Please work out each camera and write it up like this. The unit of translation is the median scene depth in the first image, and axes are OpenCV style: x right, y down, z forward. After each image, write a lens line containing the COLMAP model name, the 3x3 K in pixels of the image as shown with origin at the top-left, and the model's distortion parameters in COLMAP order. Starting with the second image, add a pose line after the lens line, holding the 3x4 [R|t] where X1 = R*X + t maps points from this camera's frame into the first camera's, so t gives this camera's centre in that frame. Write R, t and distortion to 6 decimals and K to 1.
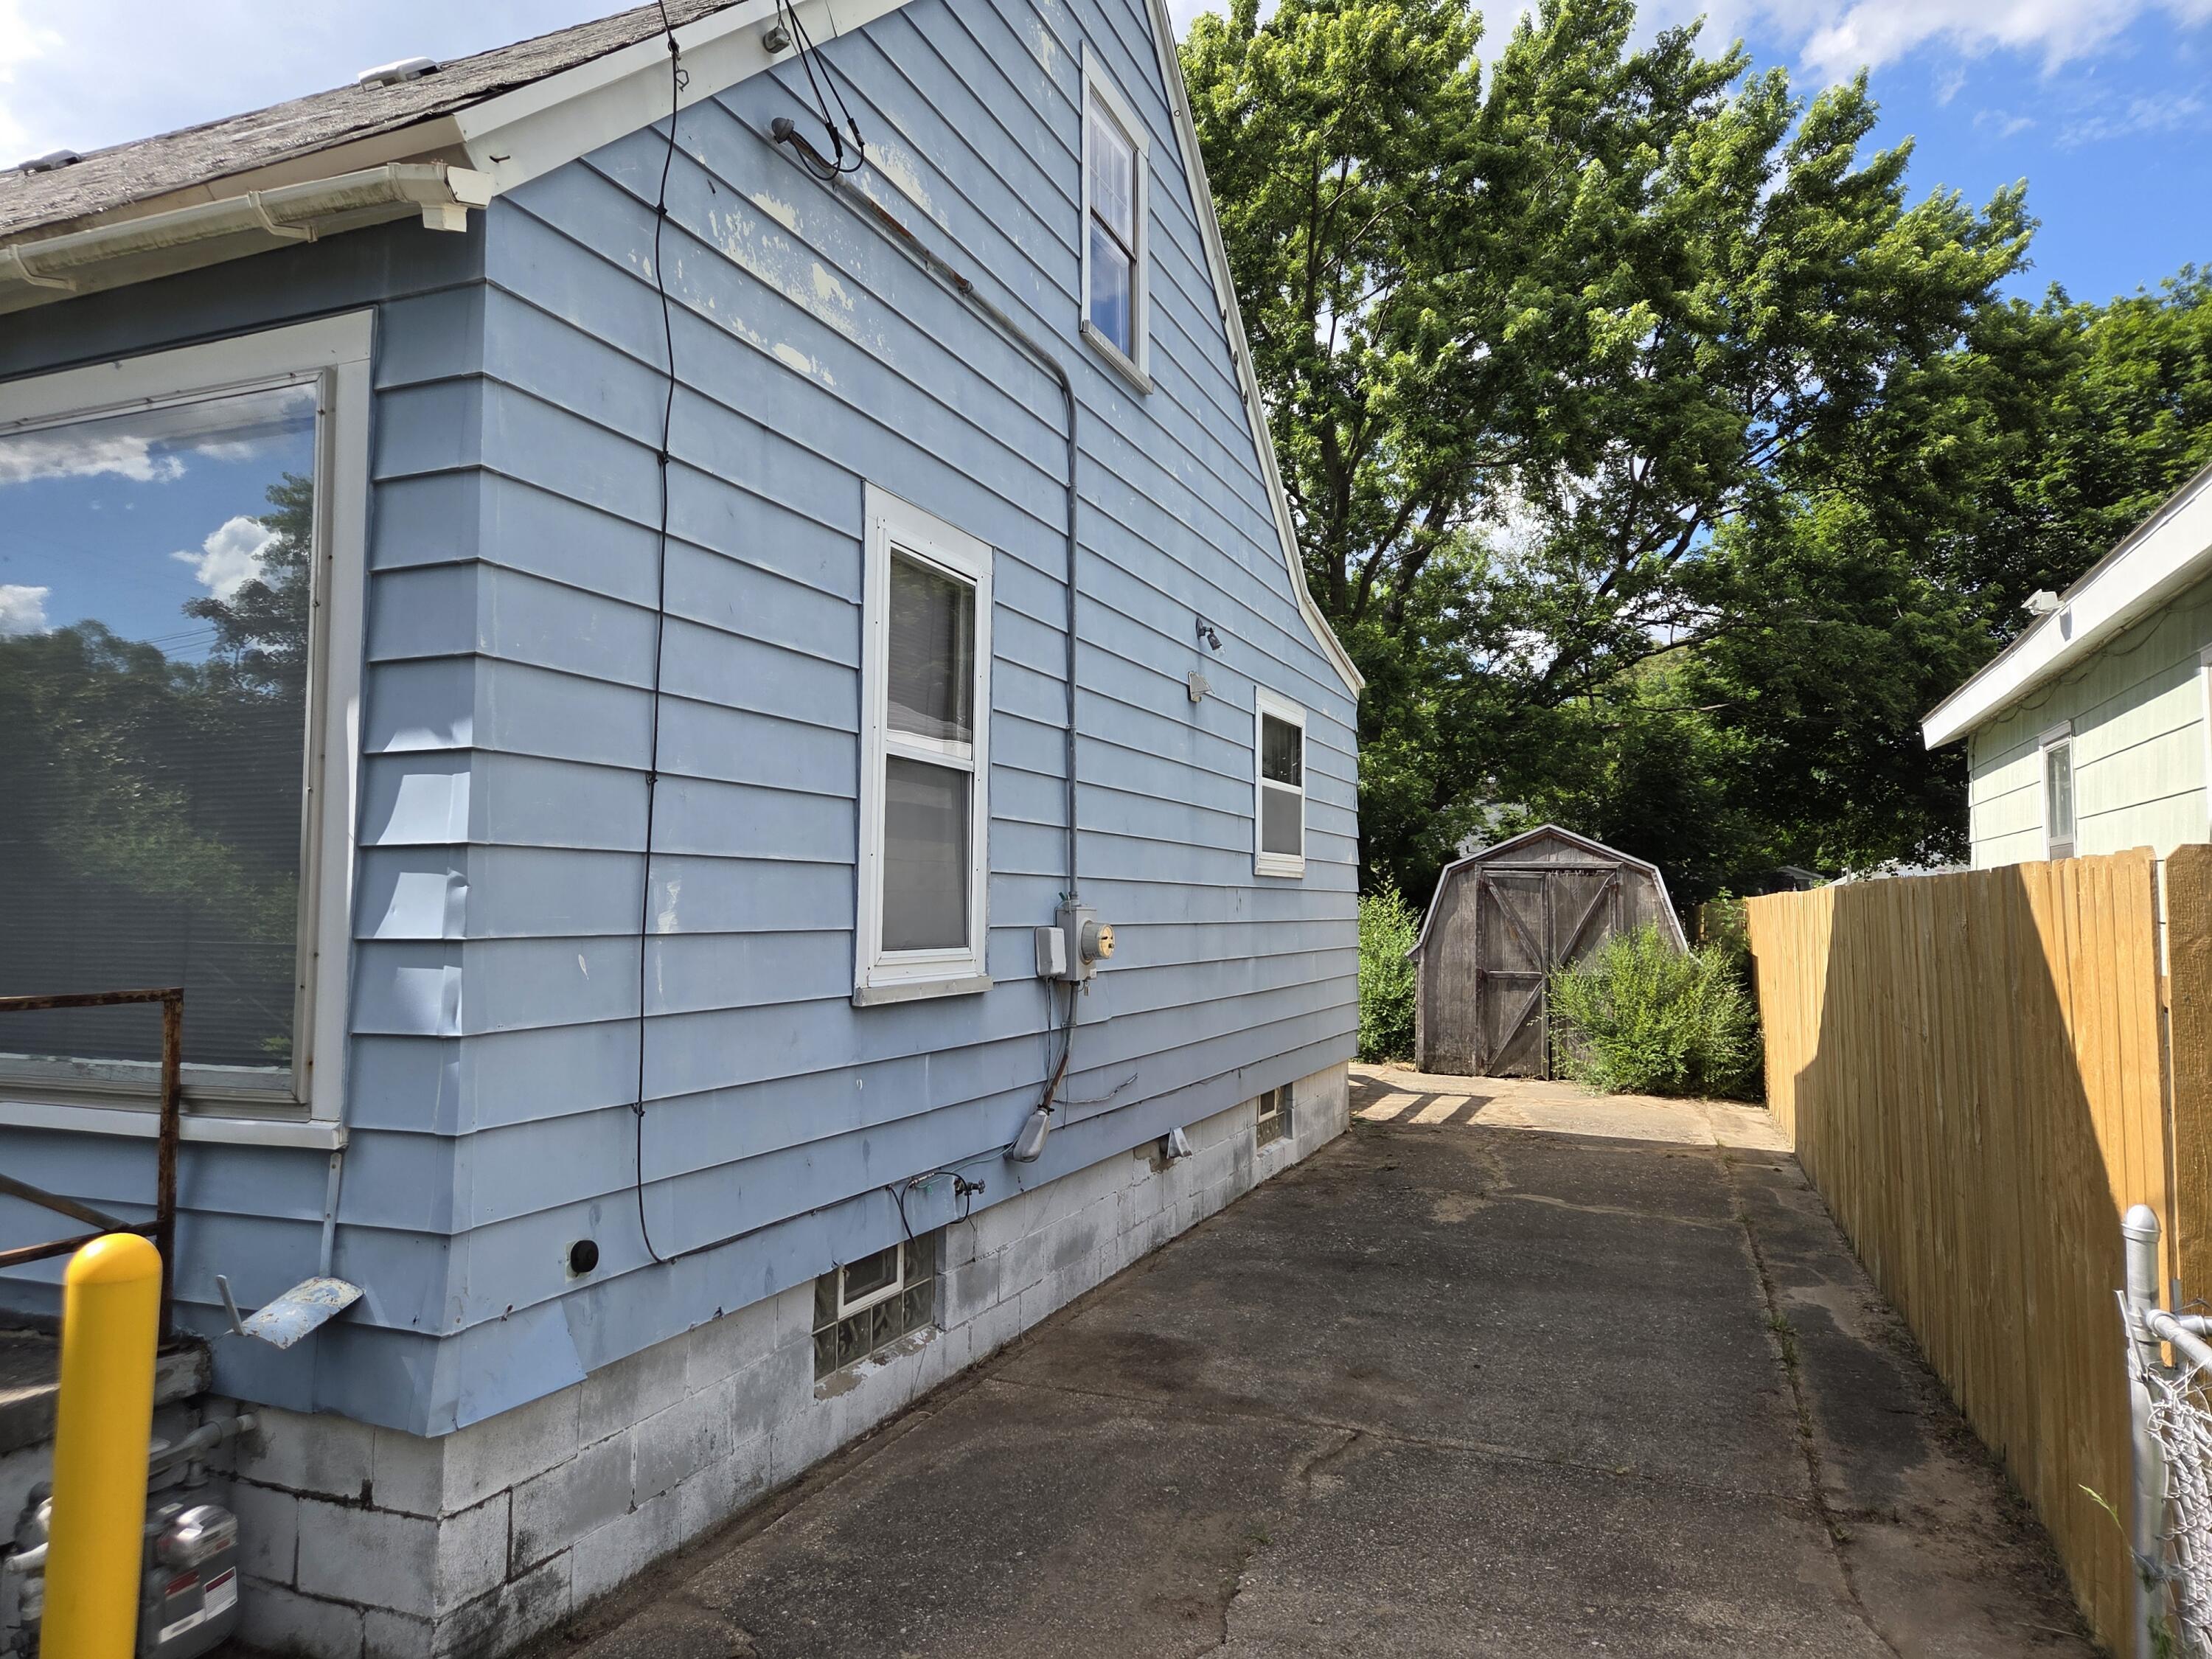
lens RADIAL K [[1452.5, 0, 1107.1], [0, 1452.5, 827.8], [0, 0, 1]] dist [0.034468, -0.021322]
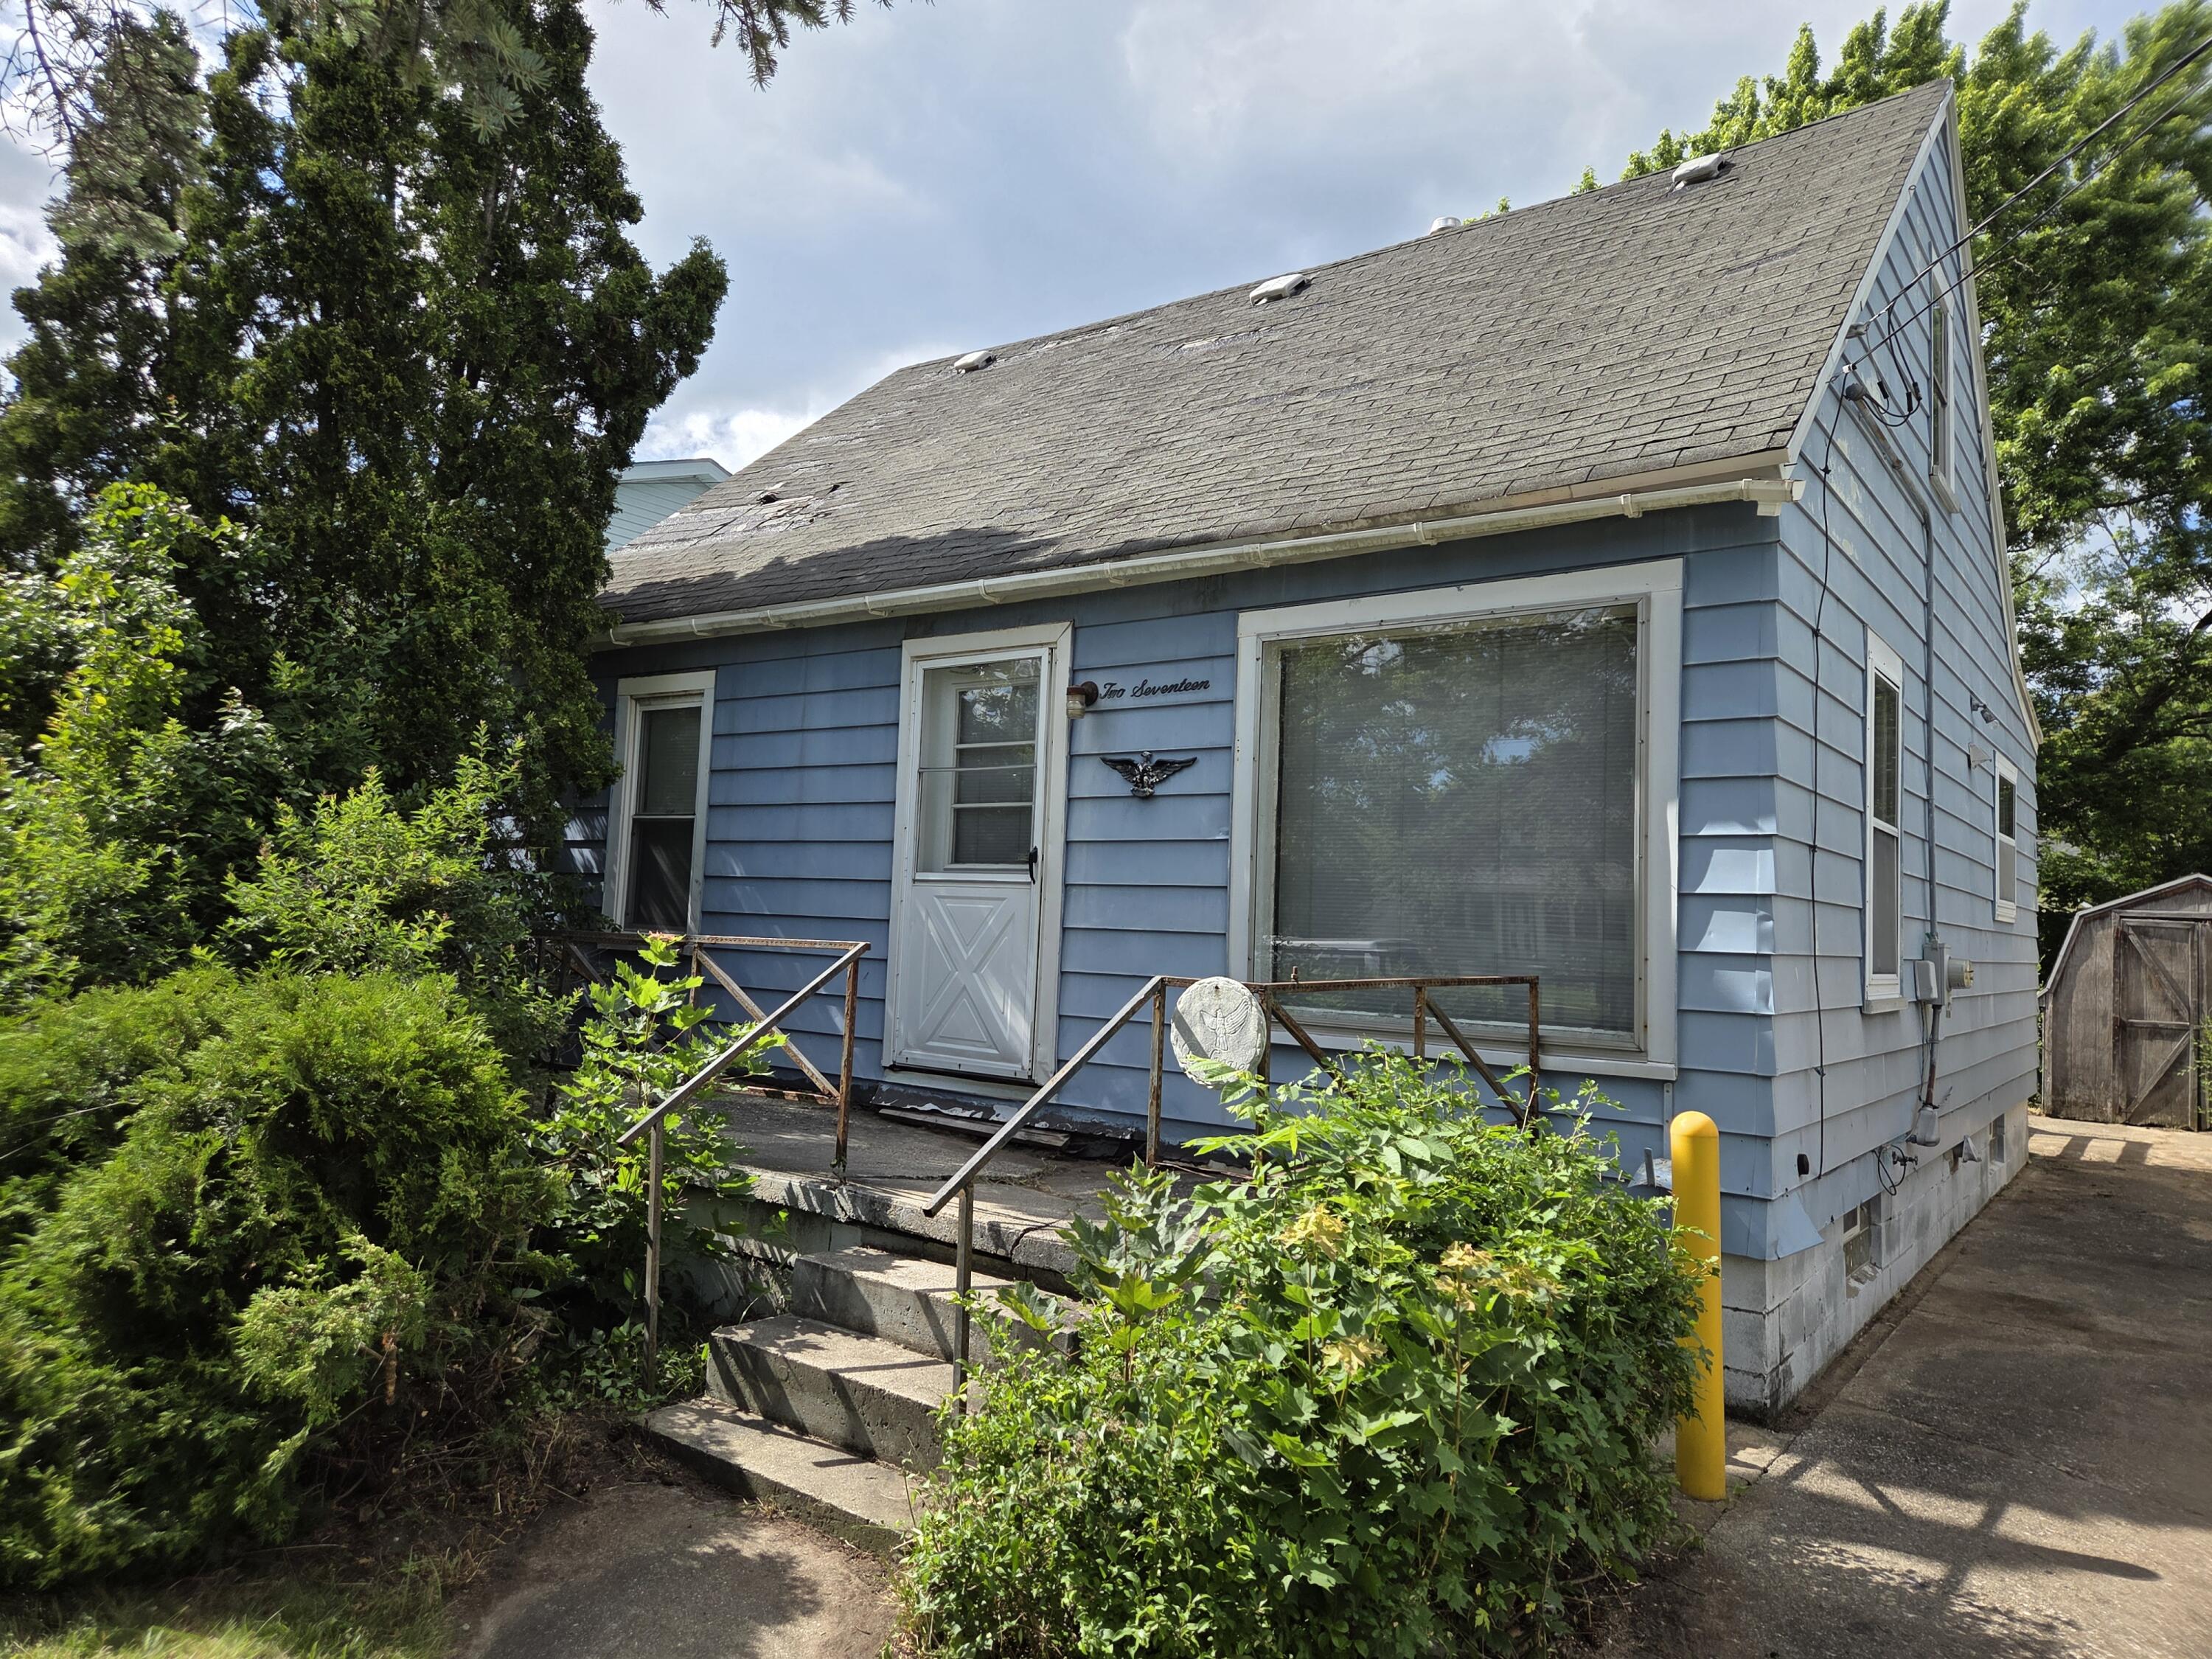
lens RADIAL K [[1452.5, 0, 1103.3], [0, 1452.5, 821.1], [0, 0, 1]] dist [0.034468, -0.021322]
pose [[0.965983, 0.013687, -0.258243, -0.385165], [-0.019132, 0.999644, -0.018585, -0.013525], [0.257897, 0.022893, 0.965901, -0.388743]]
